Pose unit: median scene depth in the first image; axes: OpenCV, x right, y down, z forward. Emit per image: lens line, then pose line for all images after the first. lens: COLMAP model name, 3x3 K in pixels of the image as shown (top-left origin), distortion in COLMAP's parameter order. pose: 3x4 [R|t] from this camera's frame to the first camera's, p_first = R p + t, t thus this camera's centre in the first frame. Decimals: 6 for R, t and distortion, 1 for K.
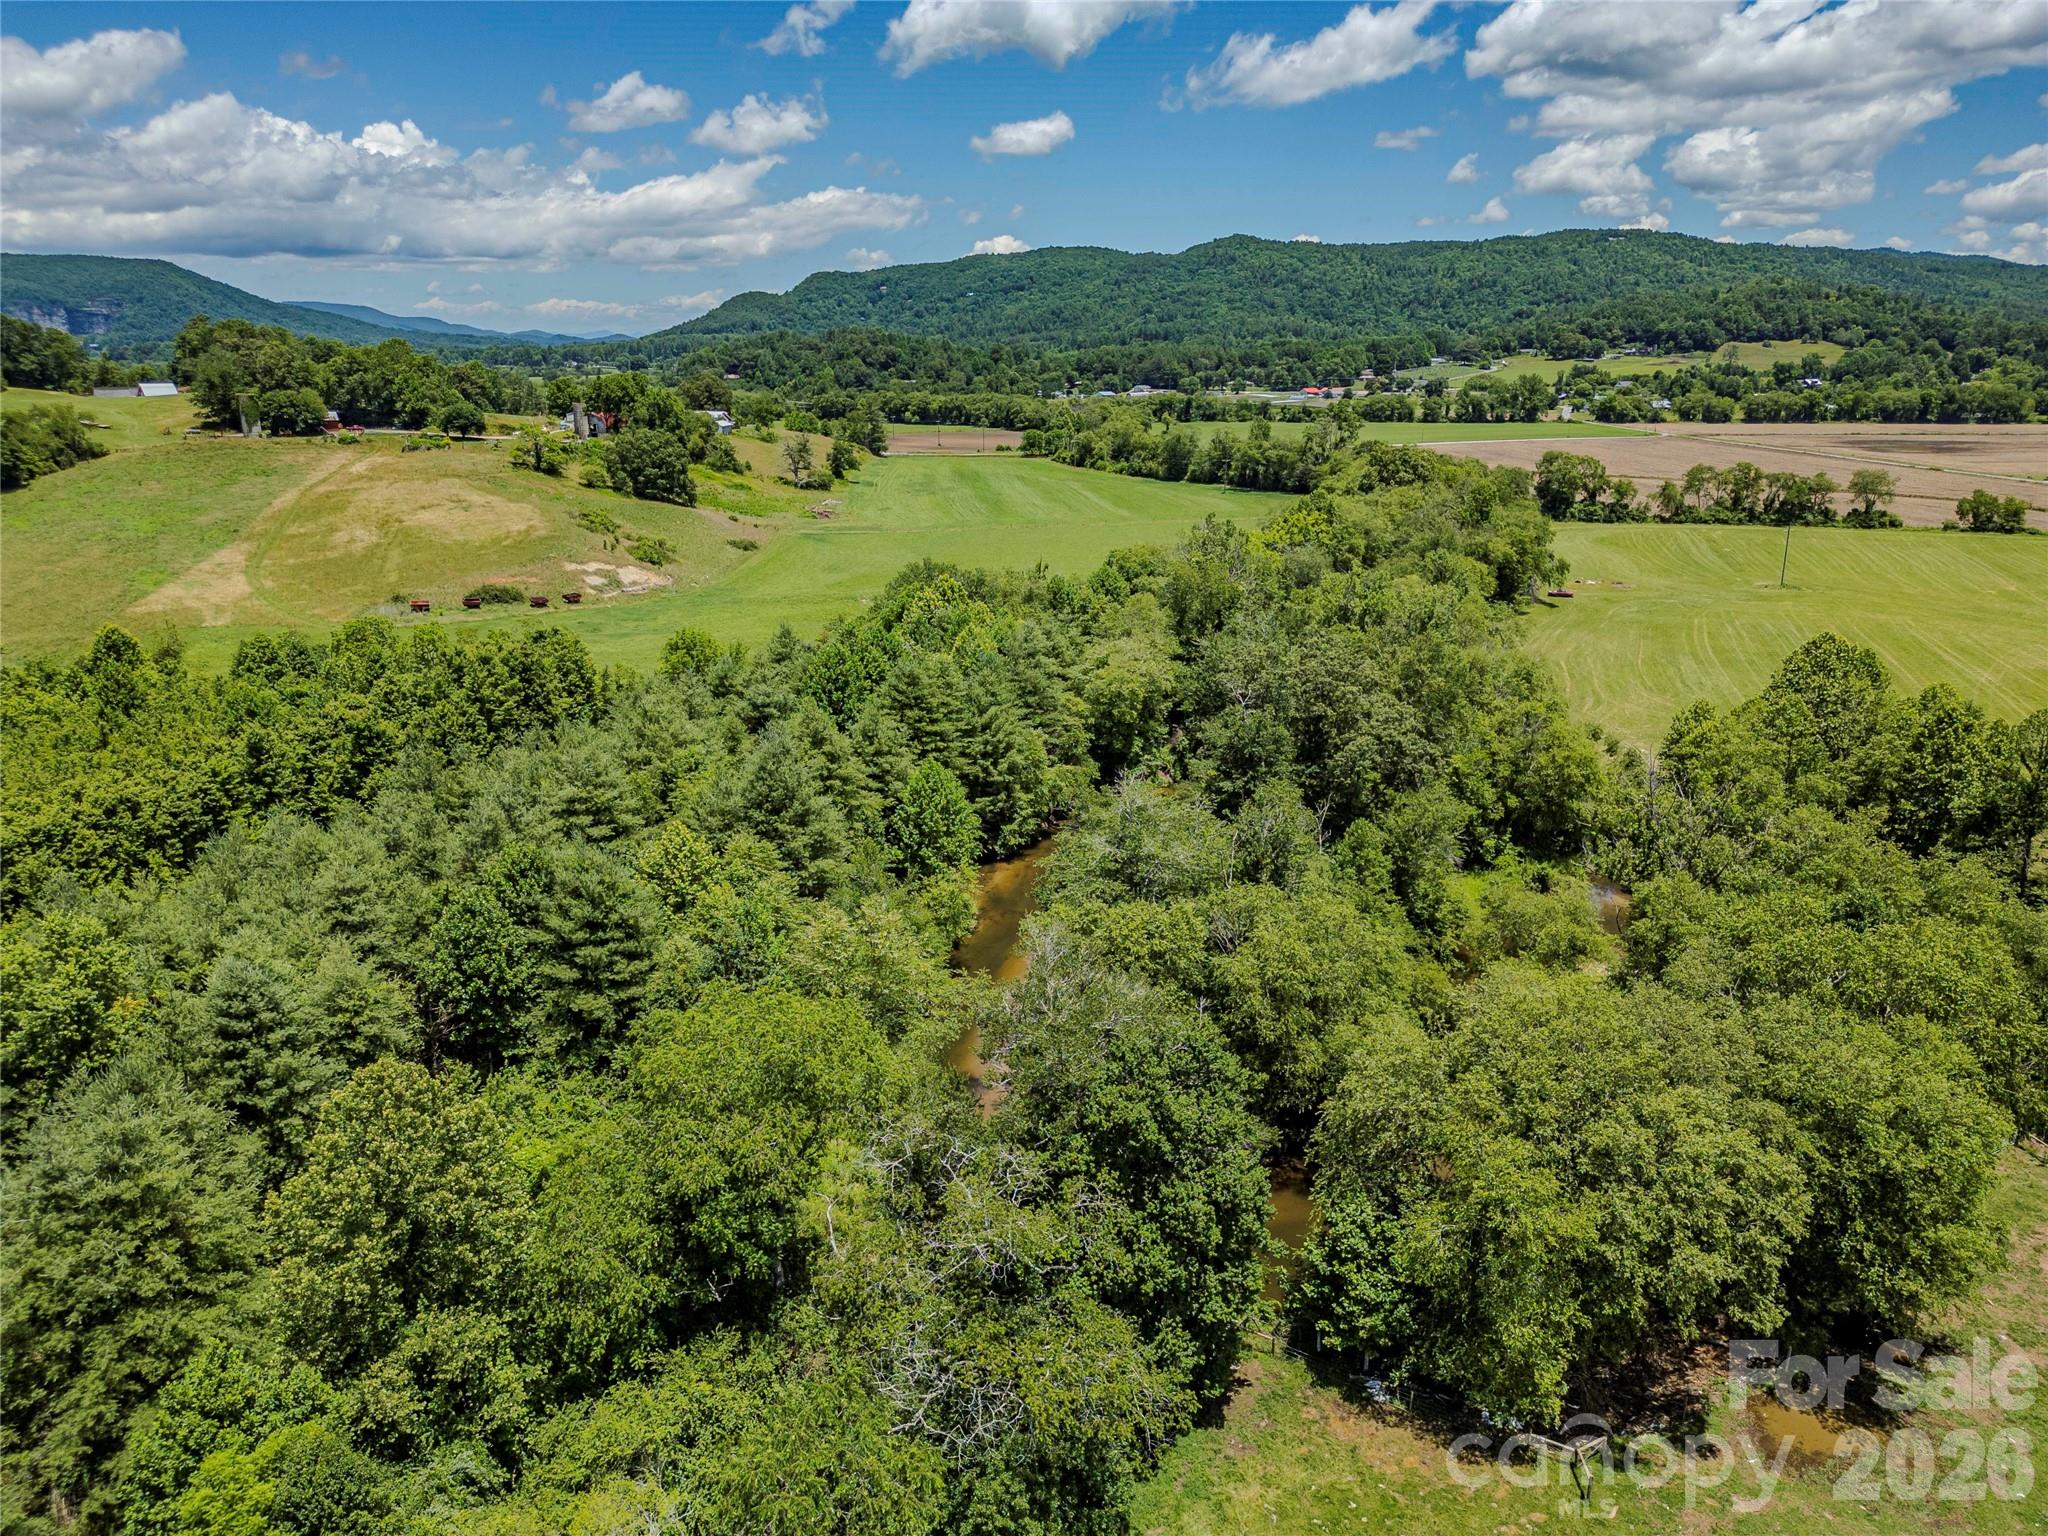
lens RADIAL K [[1433.6, 0, 1033.8], [0, 1433.6, 778.0], [0, 0, 1]] dist [0.070621, -0.069045]
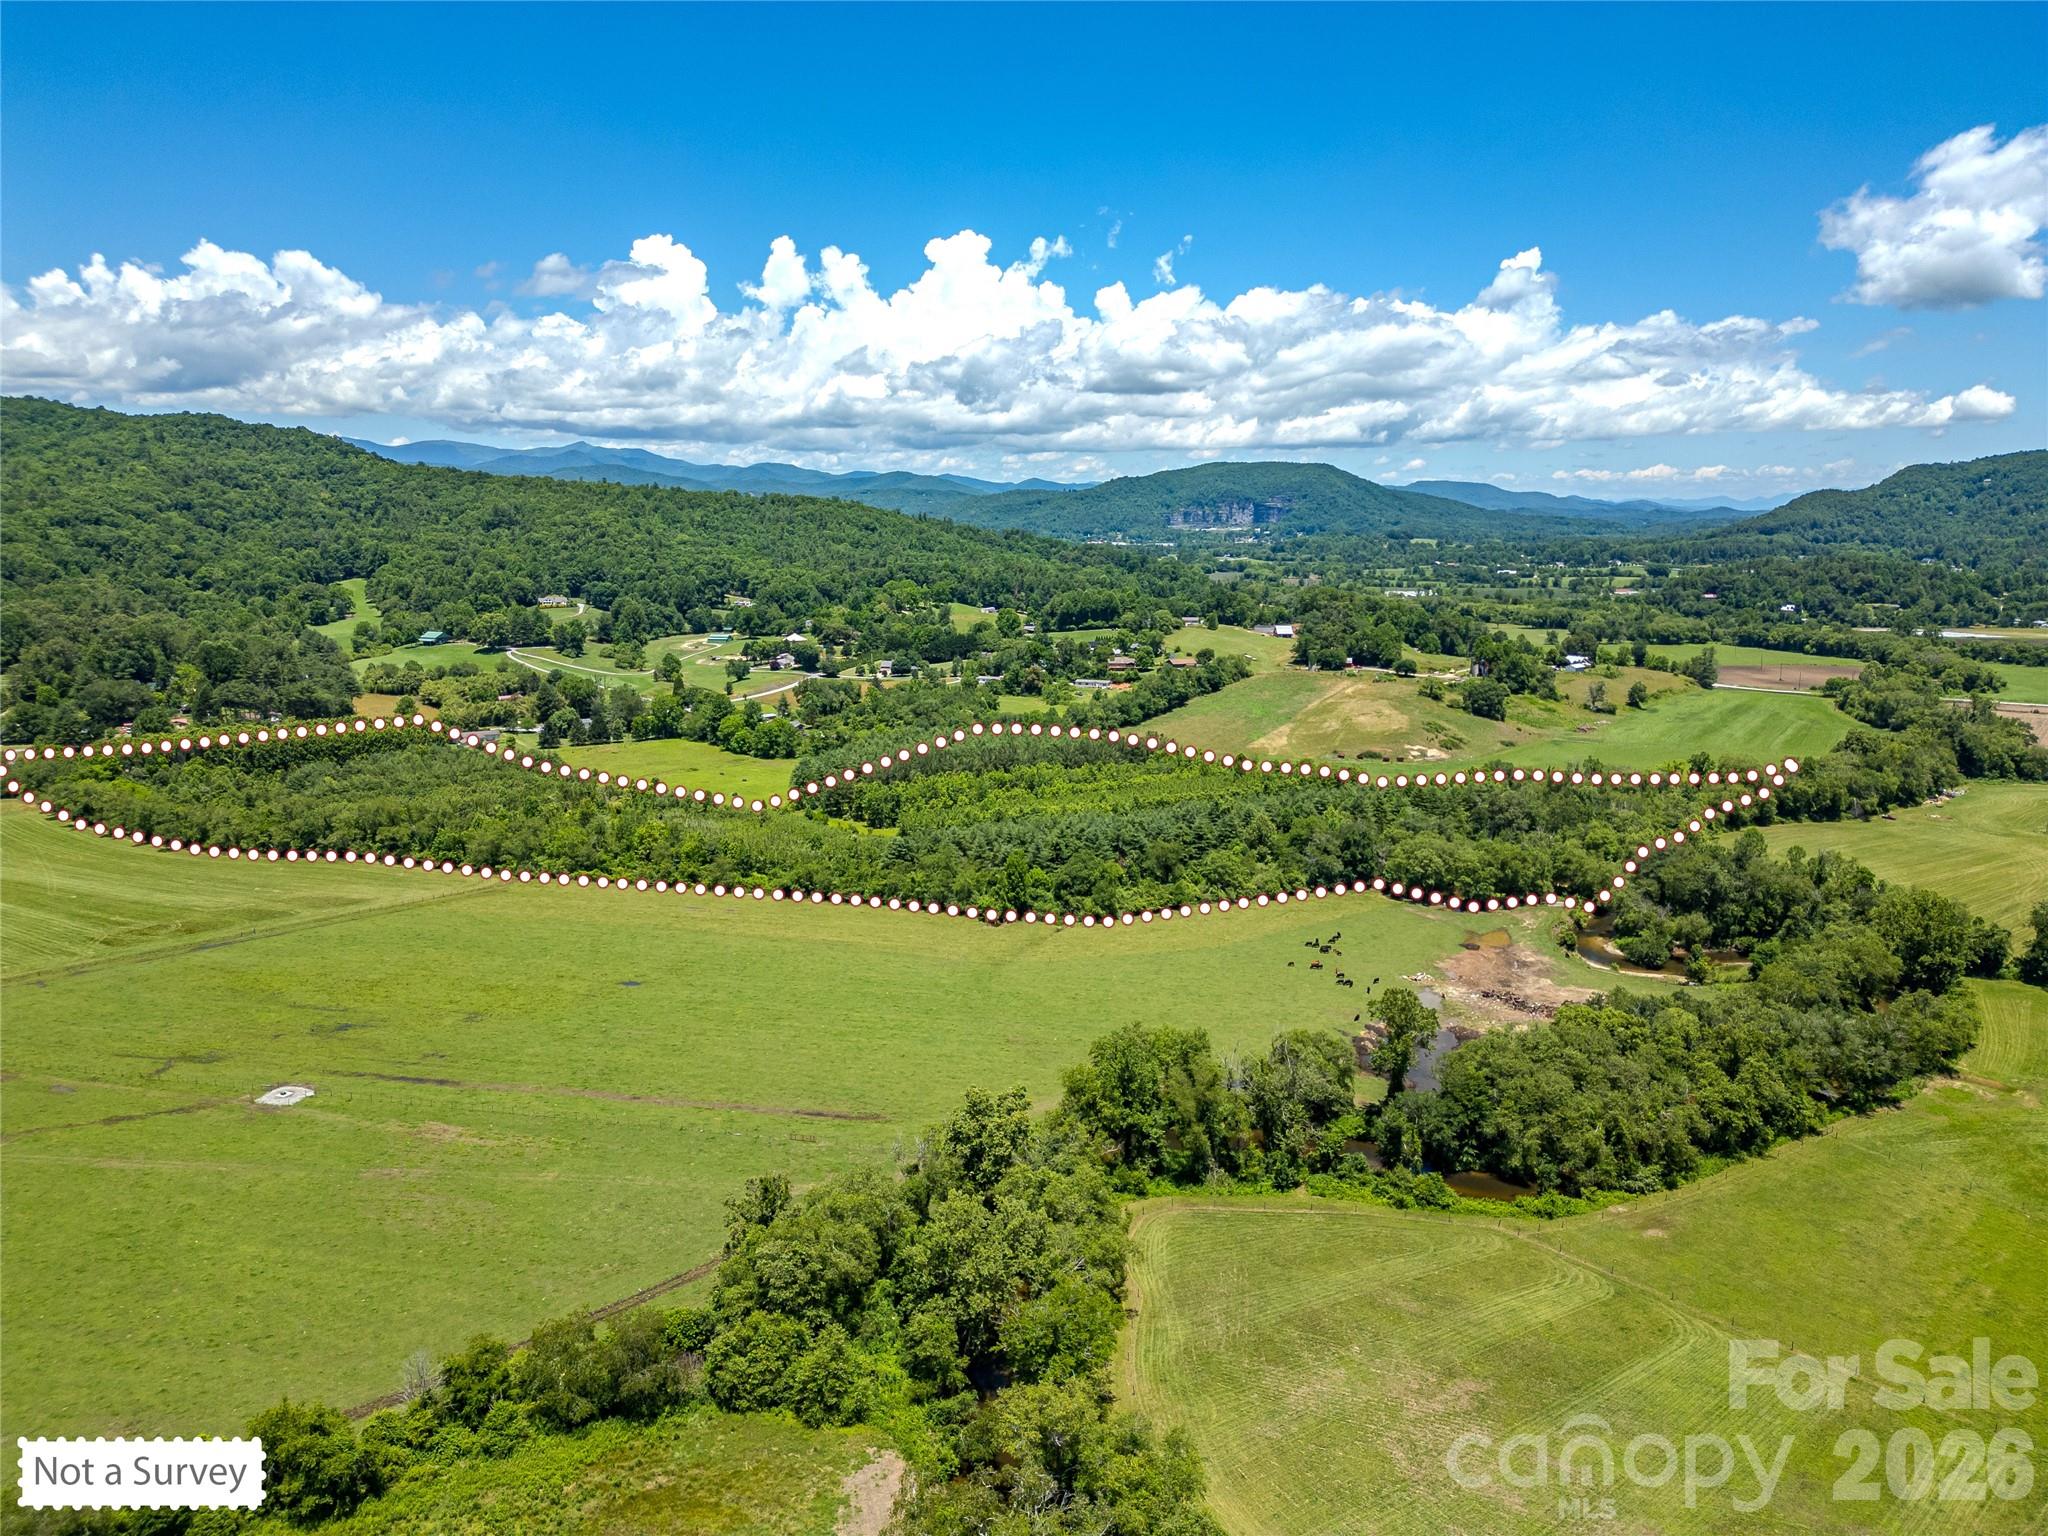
lens RADIAL K [[1433.6, 0, 1033.8], [0, 1433.6, 778.0], [0, 0, 1]] dist [0.070621, -0.069045]
pose [[0.756703, 0.121705, -0.642331, 0.506276], [-0.190199, 0.981002, -0.038191, 0.076135], [0.625480, 0.151070, 0.765475, -0.810080]]
